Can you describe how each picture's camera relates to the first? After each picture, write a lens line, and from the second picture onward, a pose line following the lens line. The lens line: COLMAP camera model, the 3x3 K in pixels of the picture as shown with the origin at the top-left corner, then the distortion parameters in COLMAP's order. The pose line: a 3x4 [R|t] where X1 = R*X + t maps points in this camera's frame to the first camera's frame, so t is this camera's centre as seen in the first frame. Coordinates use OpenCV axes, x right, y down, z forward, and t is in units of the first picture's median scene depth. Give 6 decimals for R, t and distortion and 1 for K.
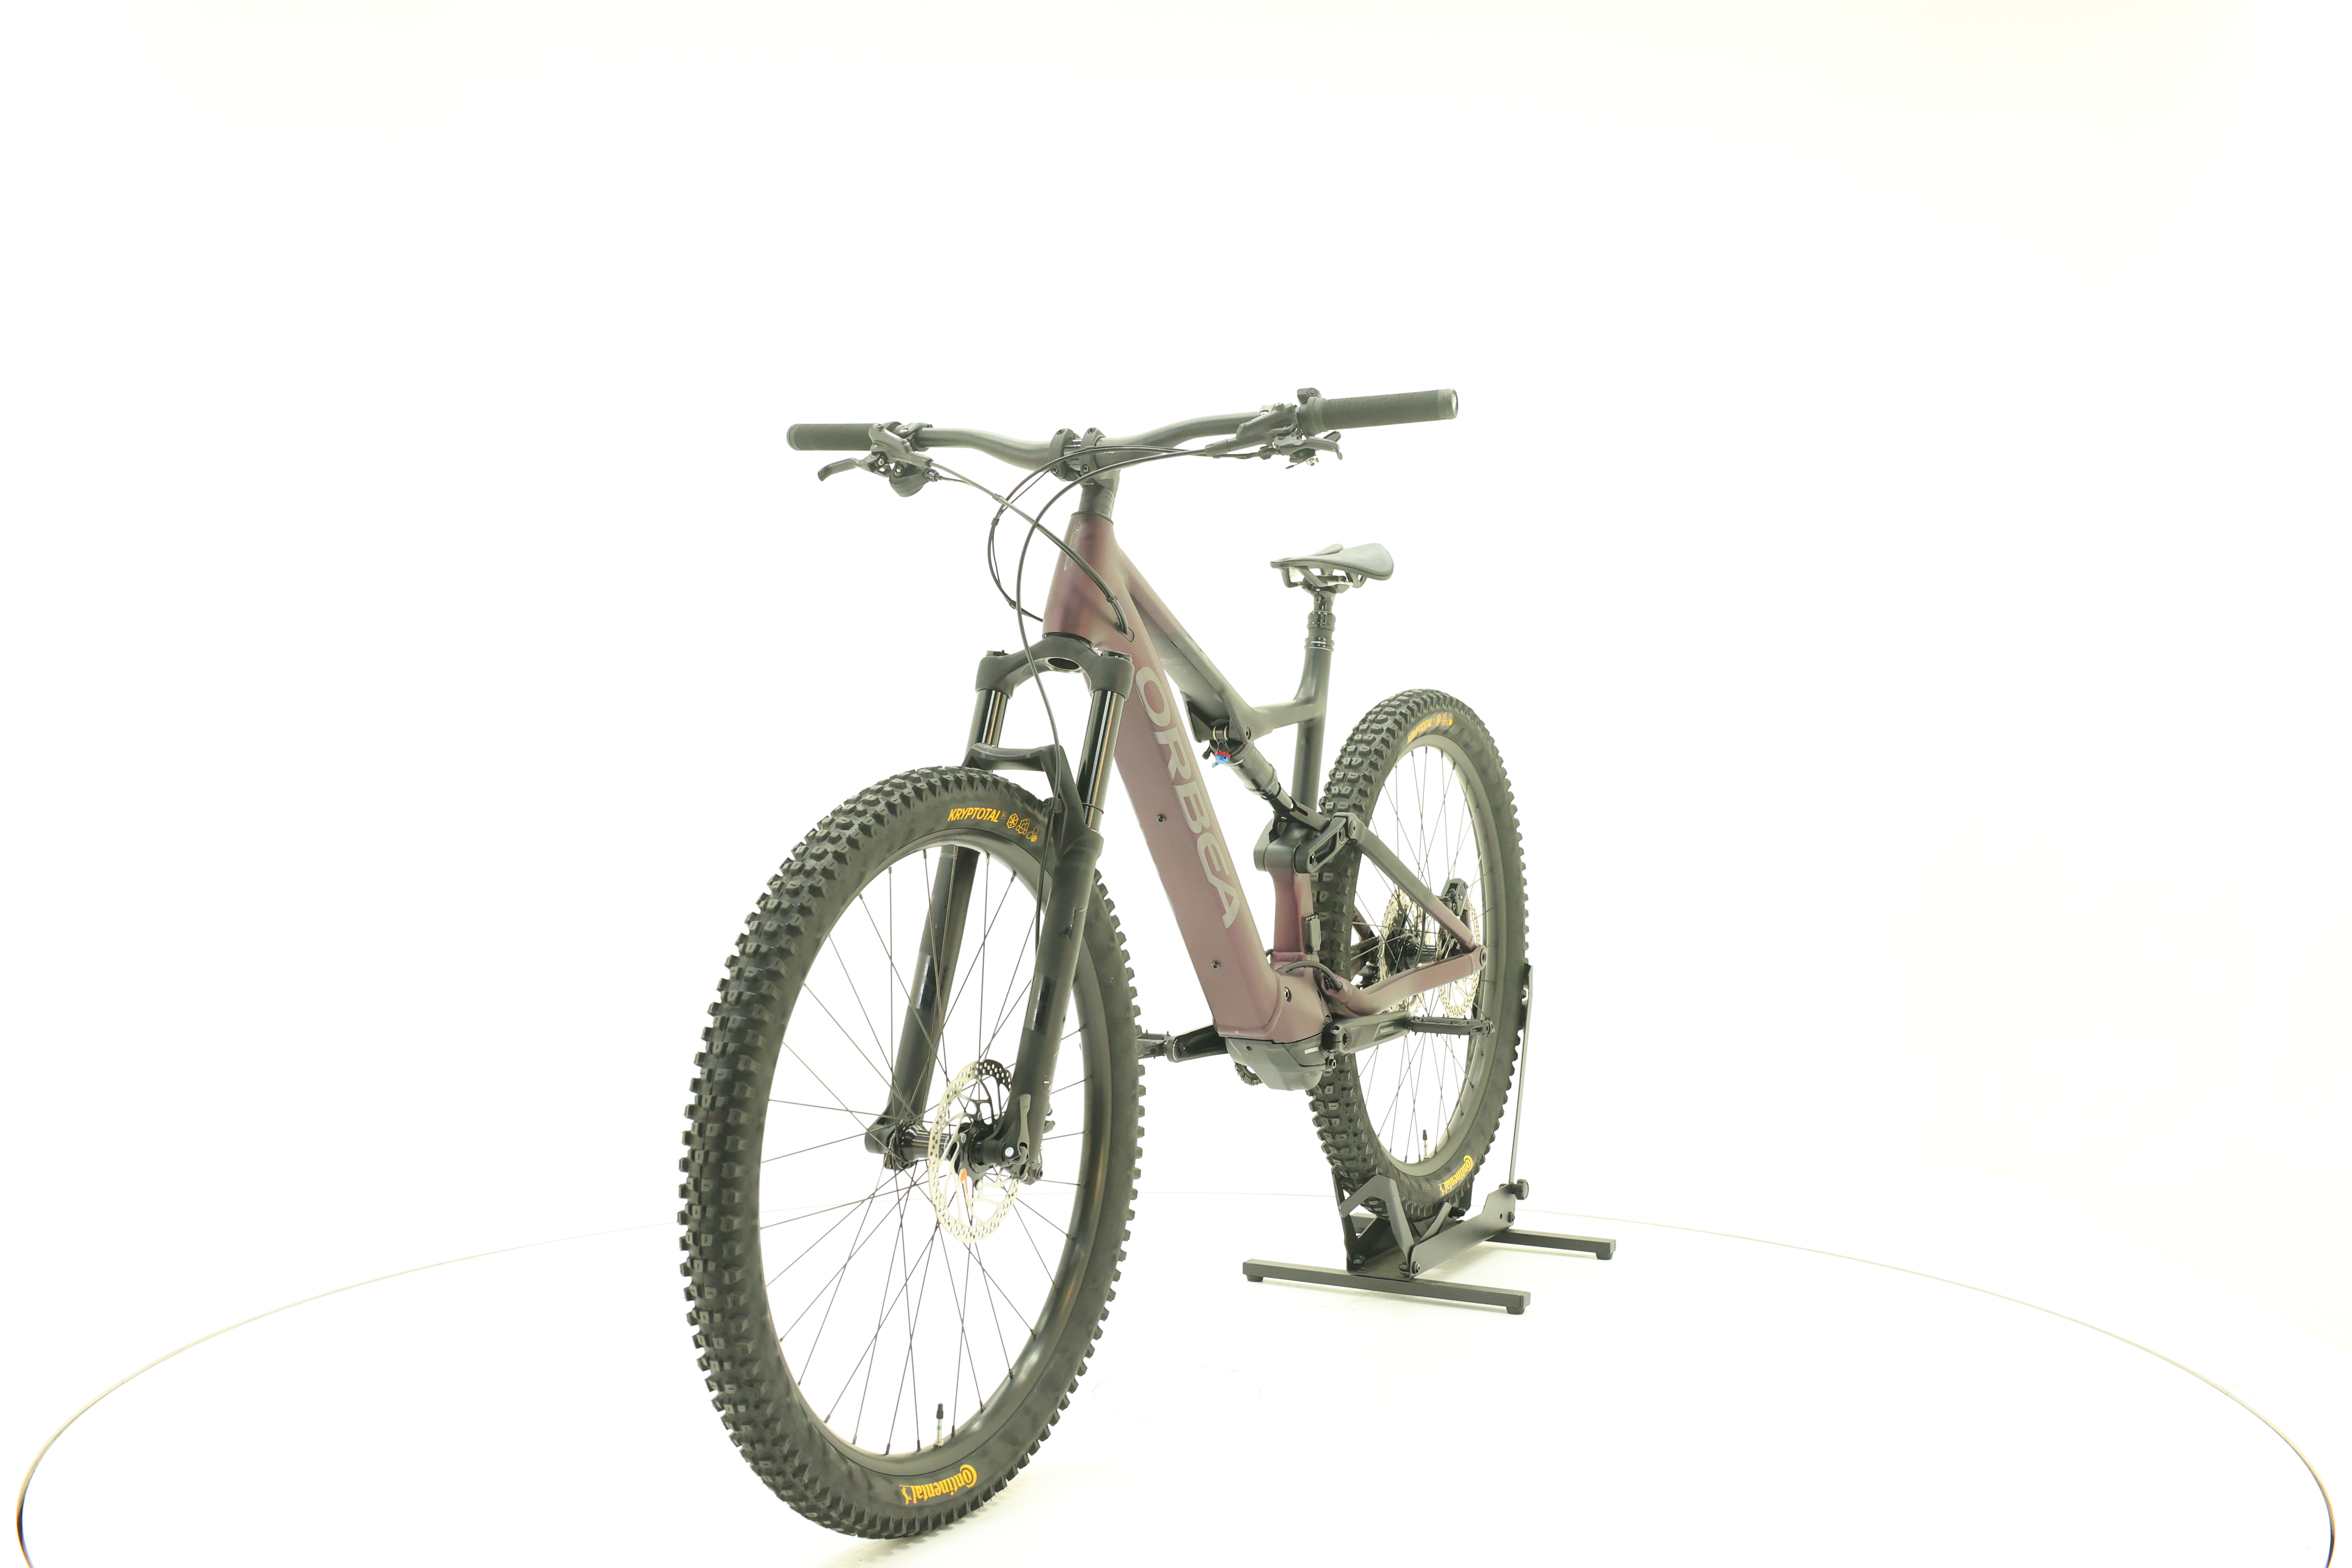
lens RADIAL K [[2509.7, 0, 1179.4], [0, 2509.7, 779.0], [0, 0, 1]] dist [0.023765, 0.000000]
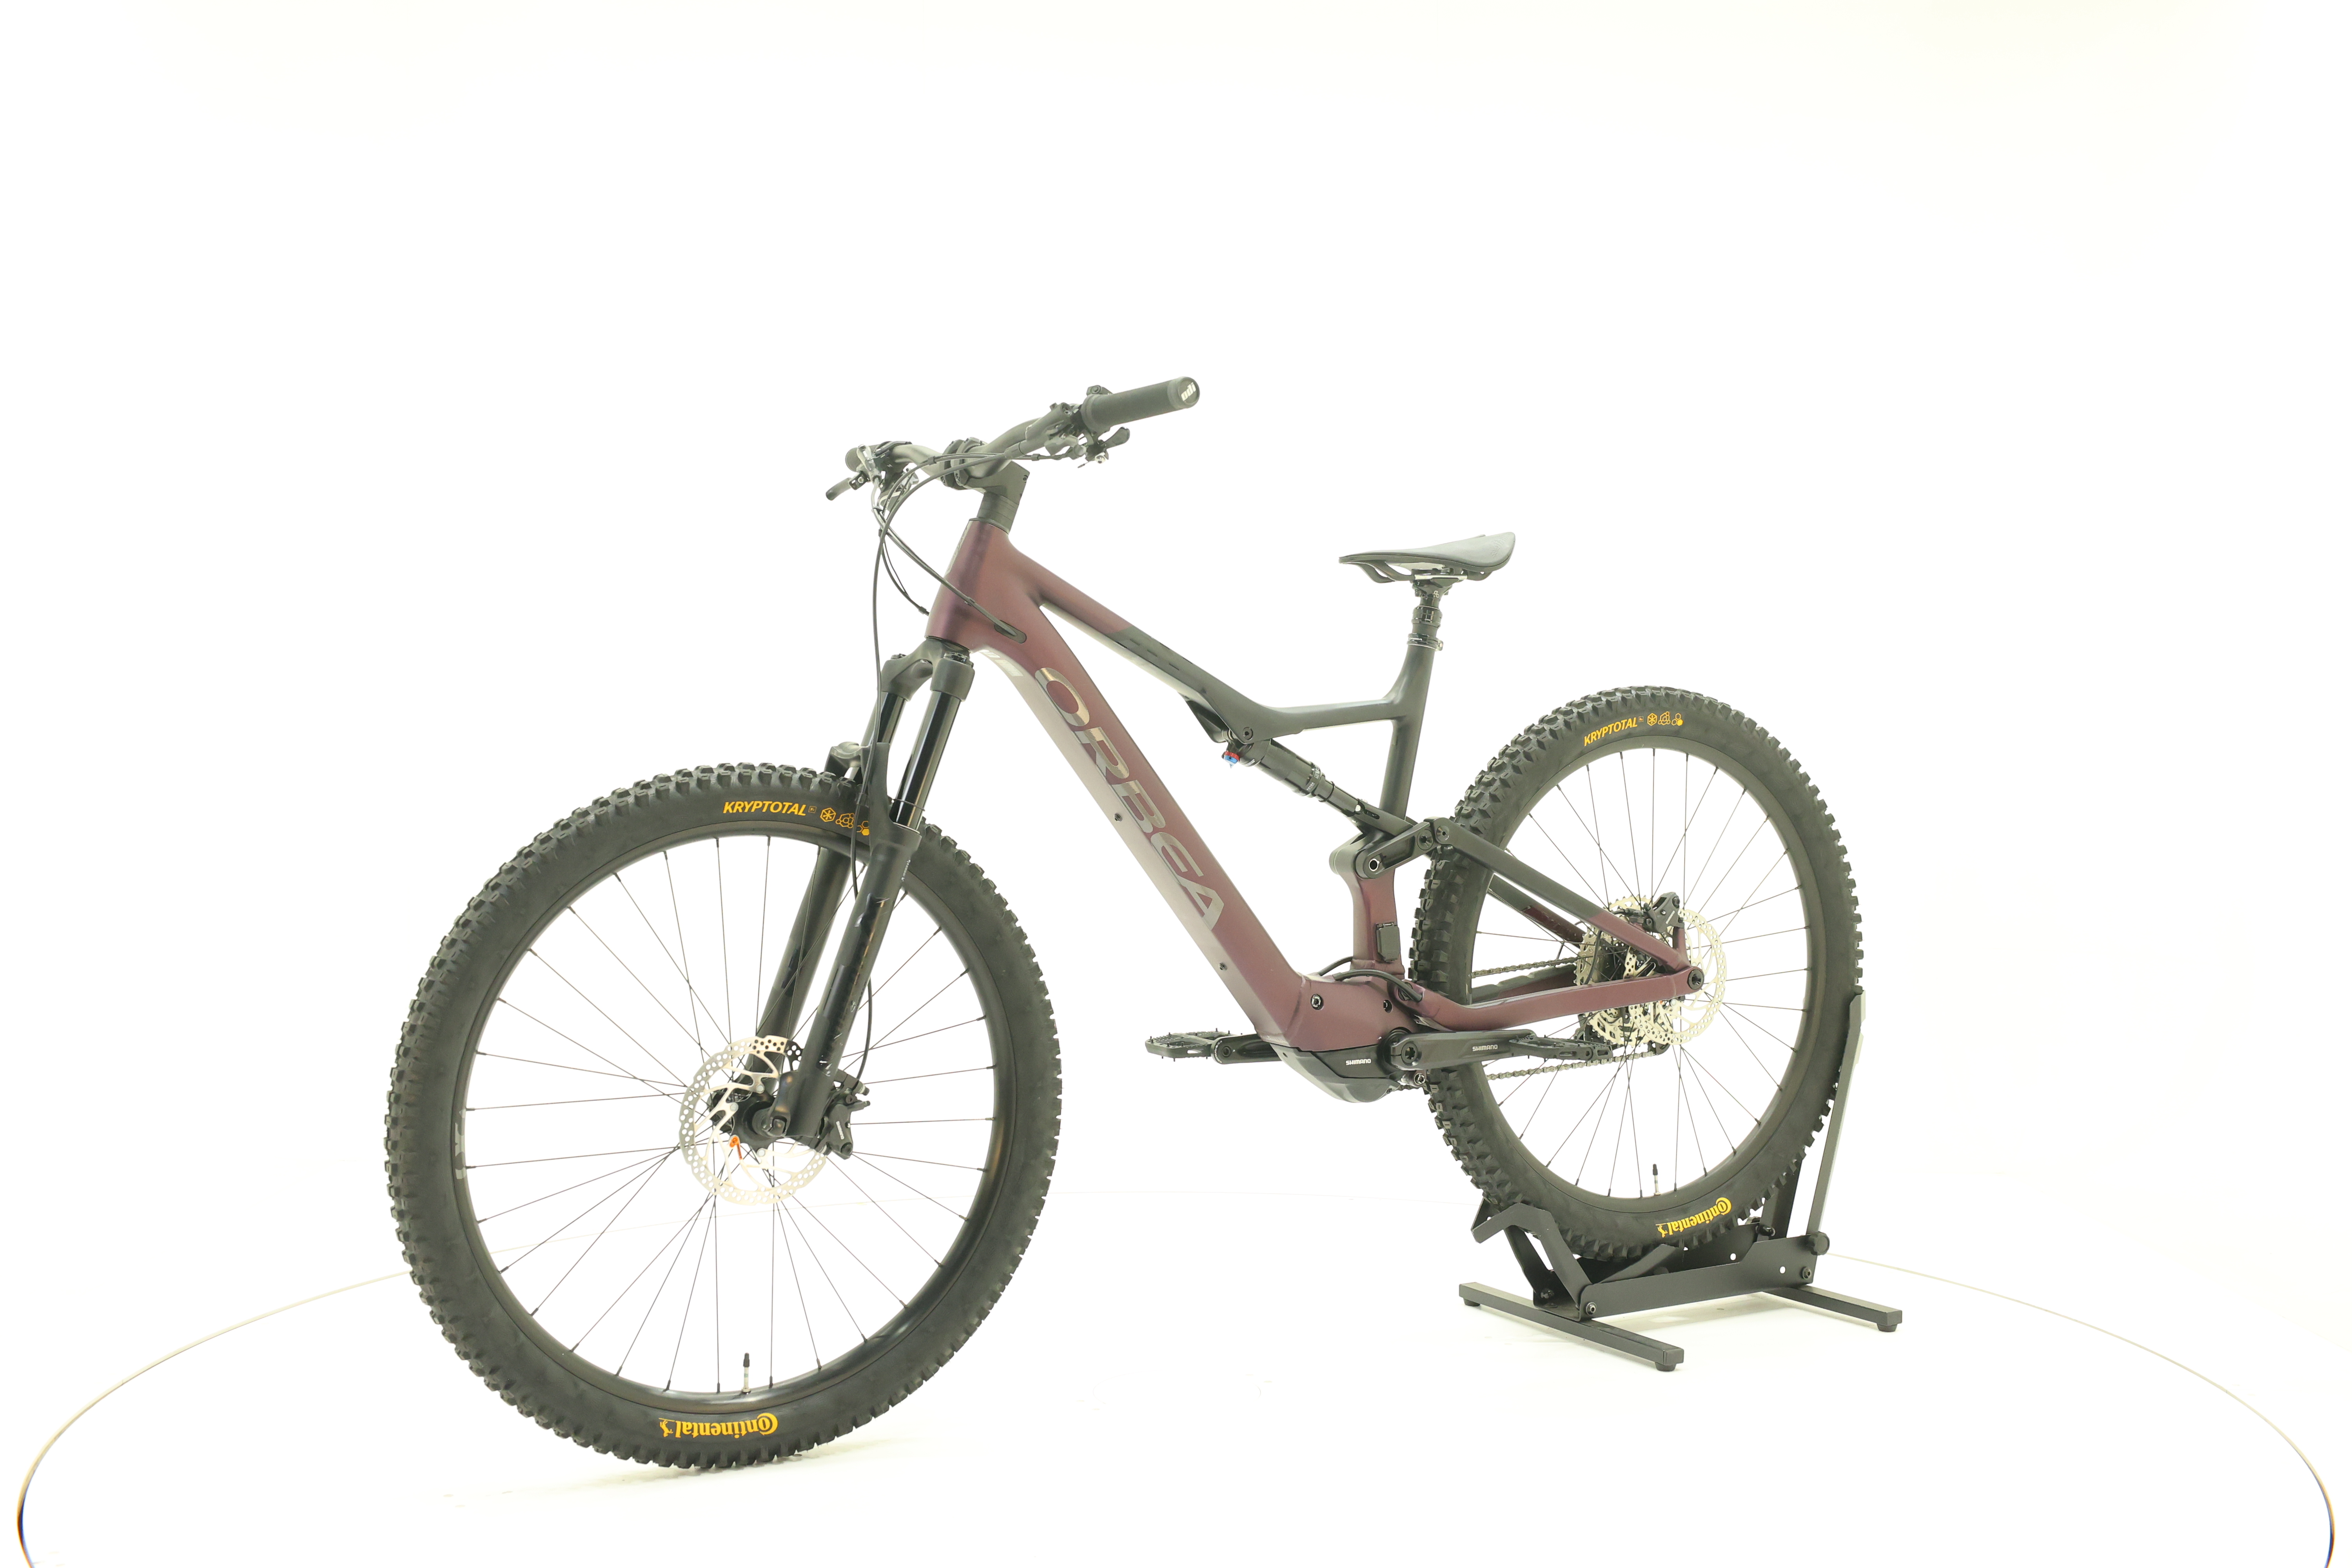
lens RADIAL K [[2509.7, 0, 1179.7], [0, 2509.7, 783.4], [0, 0, 1]] dist [0.023765, 0.000000]
pose [[0.852074, 0.009998, -0.523326, 0.559926], [-0.010785, 0.999941, 0.001543, 0.000258], [0.523310, 0.004329, 0.852131, 0.157377]]
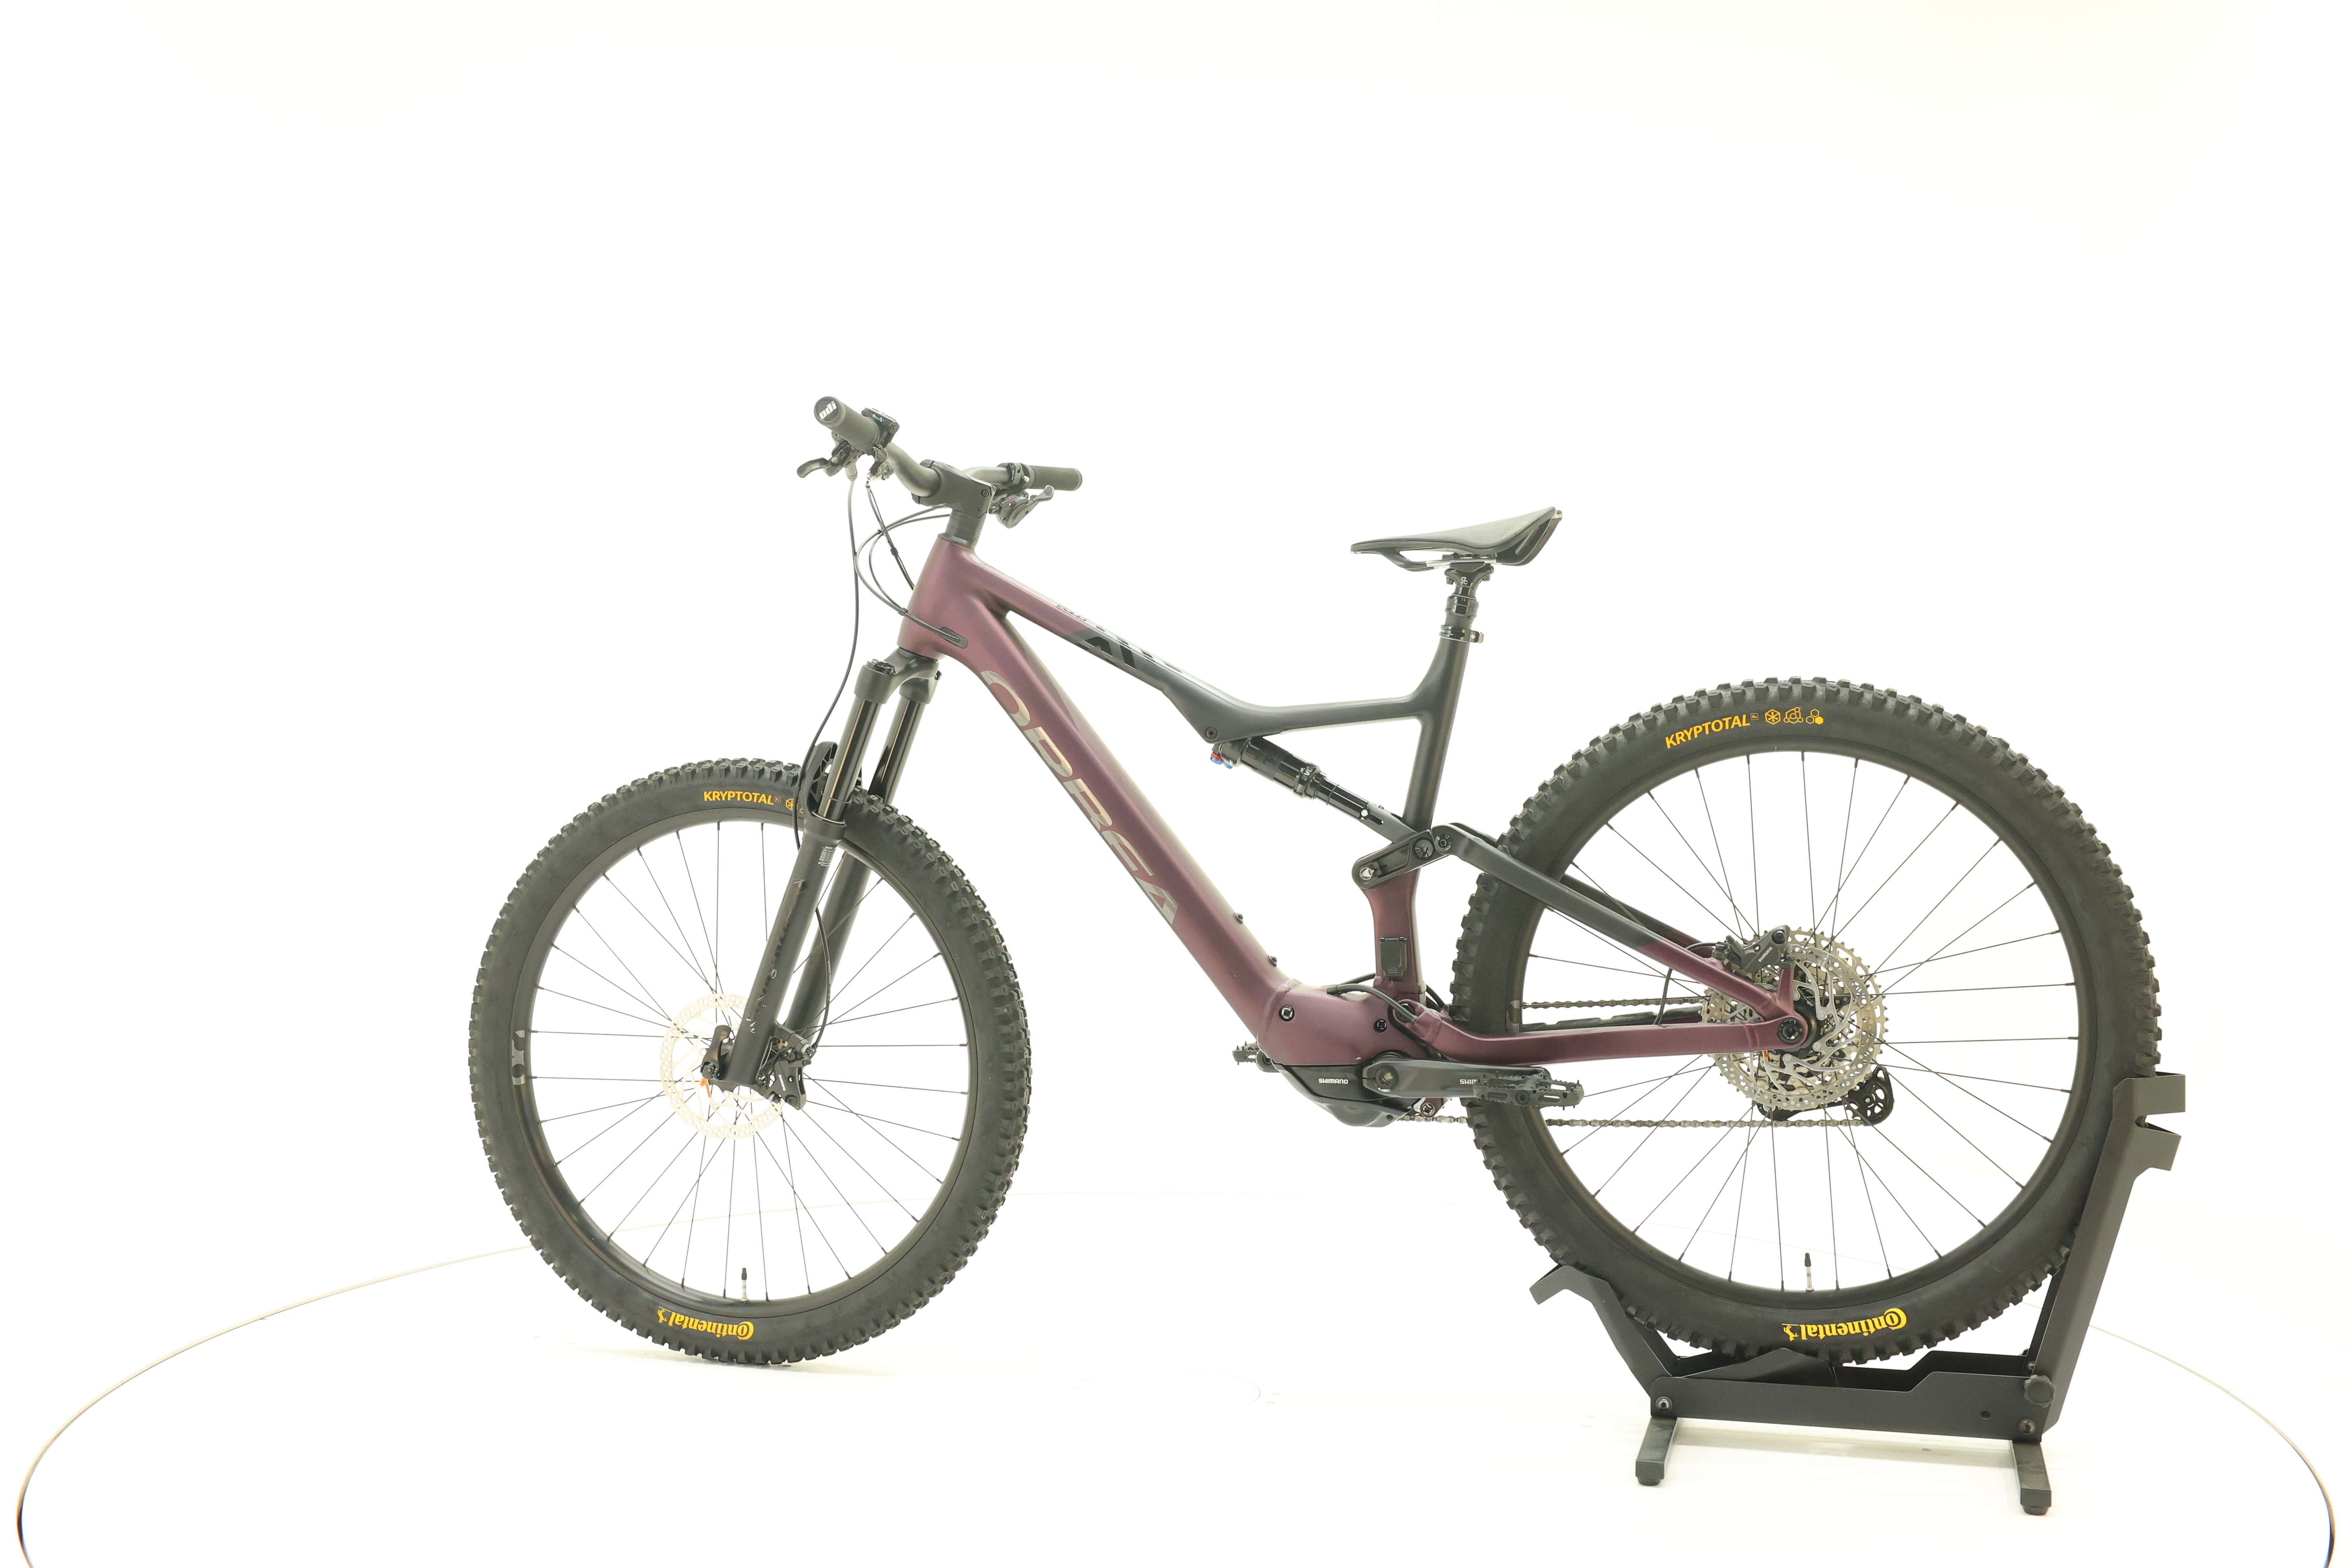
lens RADIAL K [[2509.7, 0, 1172.6], [0, 2509.7, 784.4], [0, 0, 1]] dist [0.023765, 0.000000]
pose [[0.209395, 0.017697, -0.977671, 1.044697], [-0.021843, 0.999671, 0.013417, -0.011936], [0.977587, 0.018546, 0.209713, 0.842111]]
